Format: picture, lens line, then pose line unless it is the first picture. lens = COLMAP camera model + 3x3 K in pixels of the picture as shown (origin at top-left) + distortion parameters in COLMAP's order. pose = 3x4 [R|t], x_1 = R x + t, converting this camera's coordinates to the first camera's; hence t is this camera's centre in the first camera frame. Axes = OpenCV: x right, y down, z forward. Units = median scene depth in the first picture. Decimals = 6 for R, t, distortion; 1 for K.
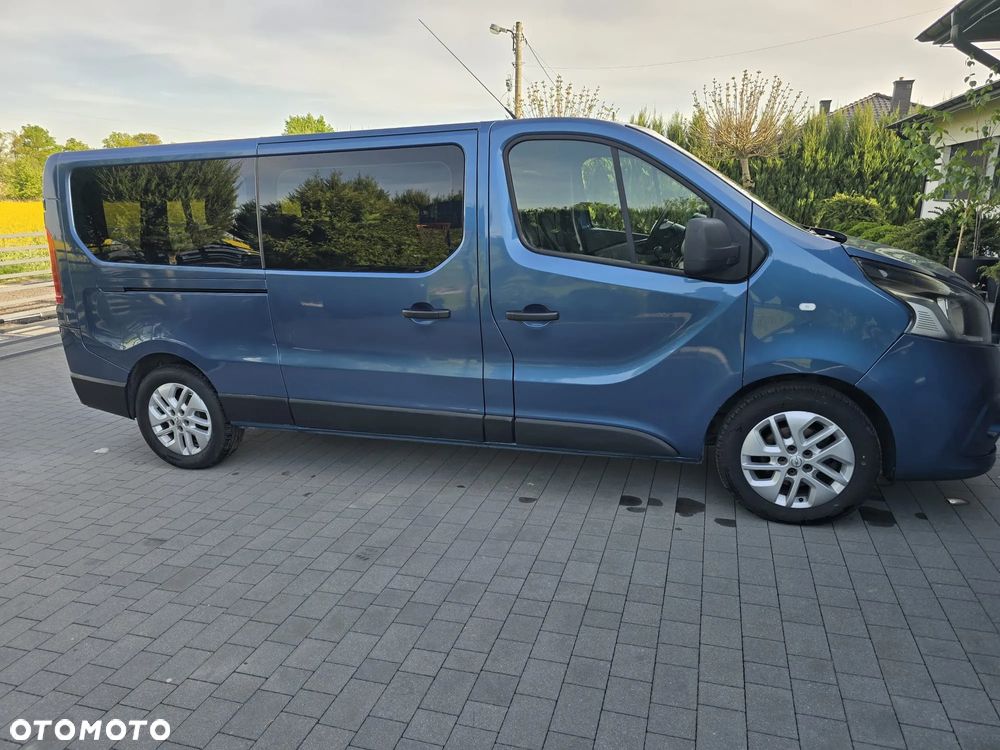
lens RADIAL K [[653.2, 0, 495.6], [0, 653.2, 377.7], [0, 0, 1]] dist [0.050844, -0.037884]
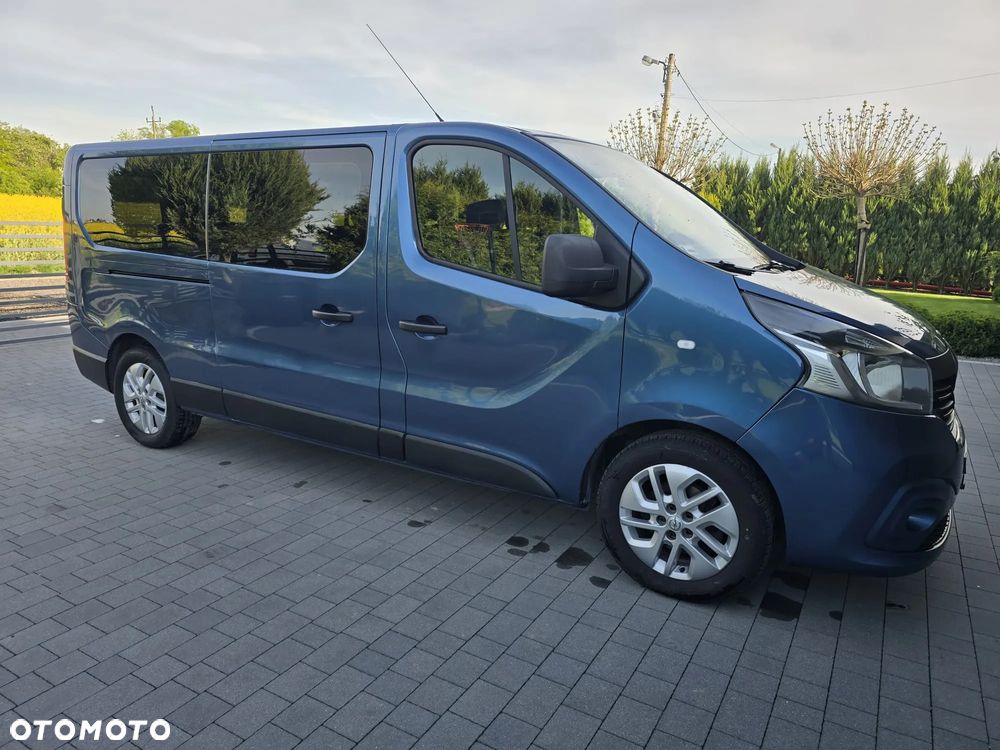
lens RADIAL K [[655.4, 0, 501.1], [0, 655.4, 370.8], [0, 0, 1]] dist [0.048434, -0.035687]
pose [[0.973976, 0.108629, -0.198923, 0.354354], [-0.118369, 0.992253, -0.037708, -0.010060], [0.193286, 0.060273, 0.979289, 0.096820]]
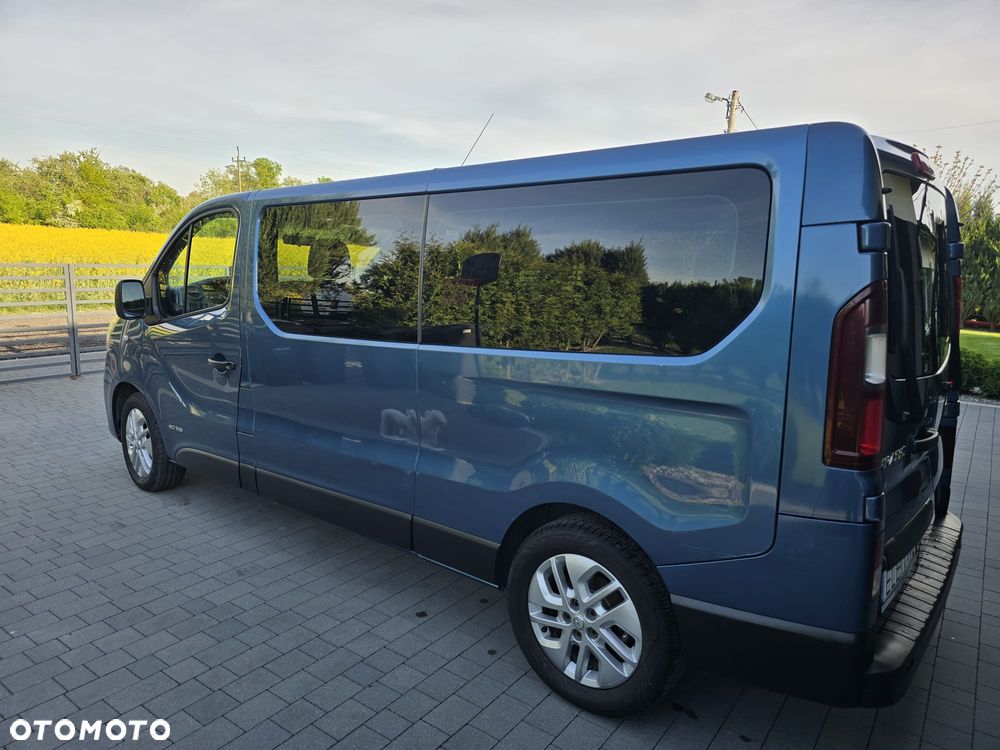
lens RADIAL K [[654.8, 0, 504.3], [0, 654.8, 377.7], [0, 0, 1]] dist [0.048828, -0.038033]
pose [[0.949568, 0.120073, -0.289661, 0.460944], [-0.143881, 0.987634, -0.062267, -0.040614], [0.278603, 0.100803, 0.955102, 0.027627]]
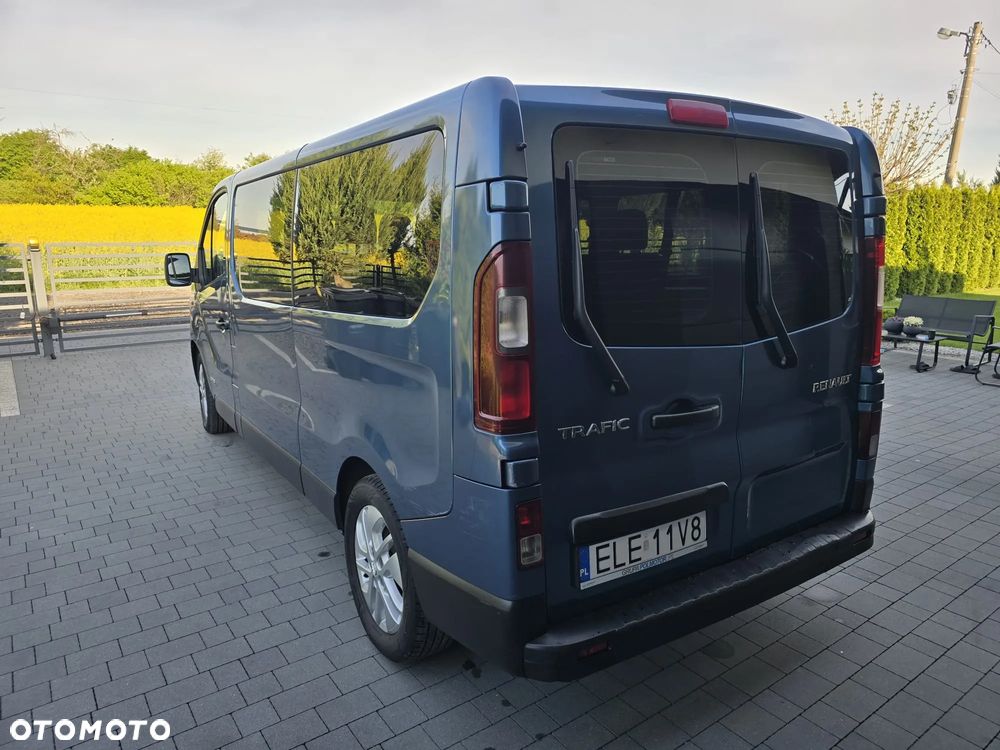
lens RADIAL K [[655.9, 0, 508.5], [0, 655.9, 371.5], [0, 0, 1]] dist [0.045011, -0.032835]
pose [[0.818889, 0.164599, -0.549843, 0.862701], [-0.186461, 0.982326, 0.016366, -0.099542], [0.542819, 0.089123, 0.835107, 0.186107]]
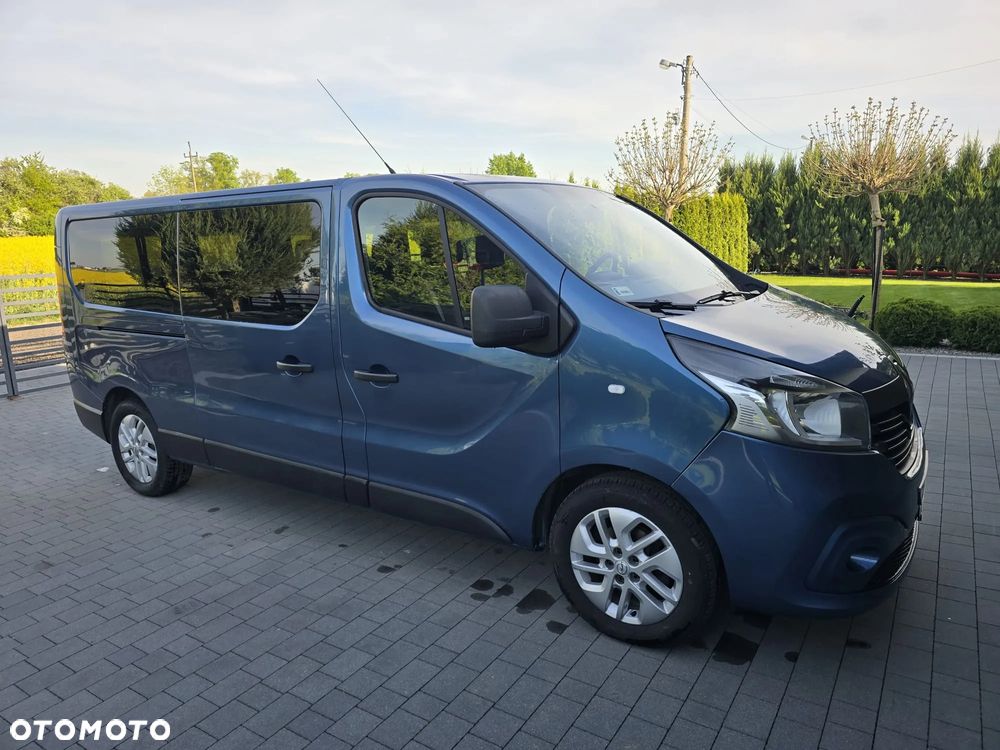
lens RADIAL K [[655.9, 0, 508.5], [0, 655.9, 371.5], [0, 0, 1]] dist [0.045011, -0.032835]
pose [[0.966996, 0.055690, -0.248630, 0.471214], [-0.069347, 0.996508, -0.046504, -0.069062], [0.245172, 0.062211, 0.967482, 0.117847]]
